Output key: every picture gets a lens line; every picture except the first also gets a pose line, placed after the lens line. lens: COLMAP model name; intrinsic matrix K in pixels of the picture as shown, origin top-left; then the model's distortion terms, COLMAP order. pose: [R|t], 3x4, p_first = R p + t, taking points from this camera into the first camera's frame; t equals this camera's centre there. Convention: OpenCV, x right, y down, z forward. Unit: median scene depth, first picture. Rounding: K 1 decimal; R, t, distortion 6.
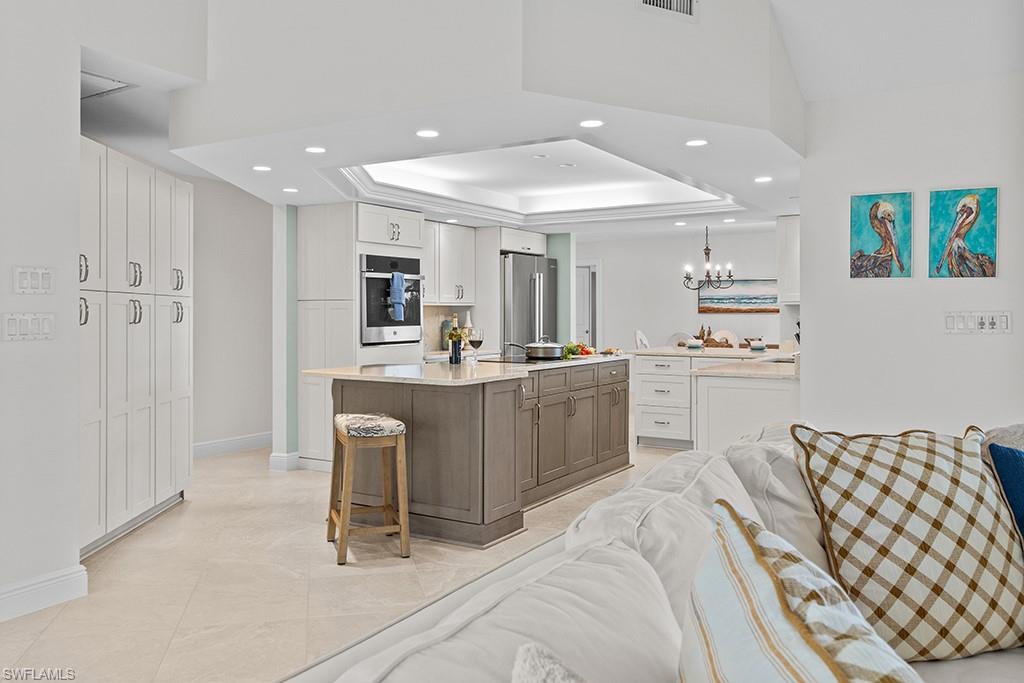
lens RADIAL K [[797.7, 0, 511.4], [0, 797.7, 313.9], [0, 0, 1]] dist [0.004216, 0.002008]
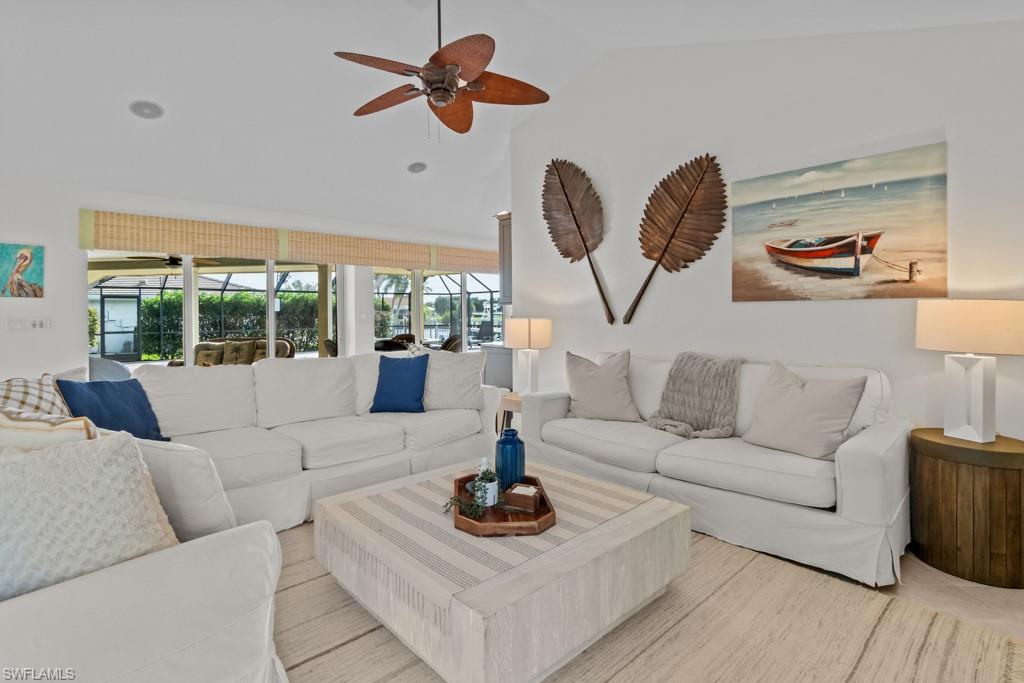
lens RADIAL K [[500.5, 0, 494.4], [0, 500.5, 315.4], [0, 0, 1]] dist [-0.000315, -0.000123]
pose [[0.265584, -0.001528, 0.964086, -0.435672], [0.006295, 0.999980, -0.000149, -0.003317], [-0.964067, 0.006108, 0.265589, -0.557907]]
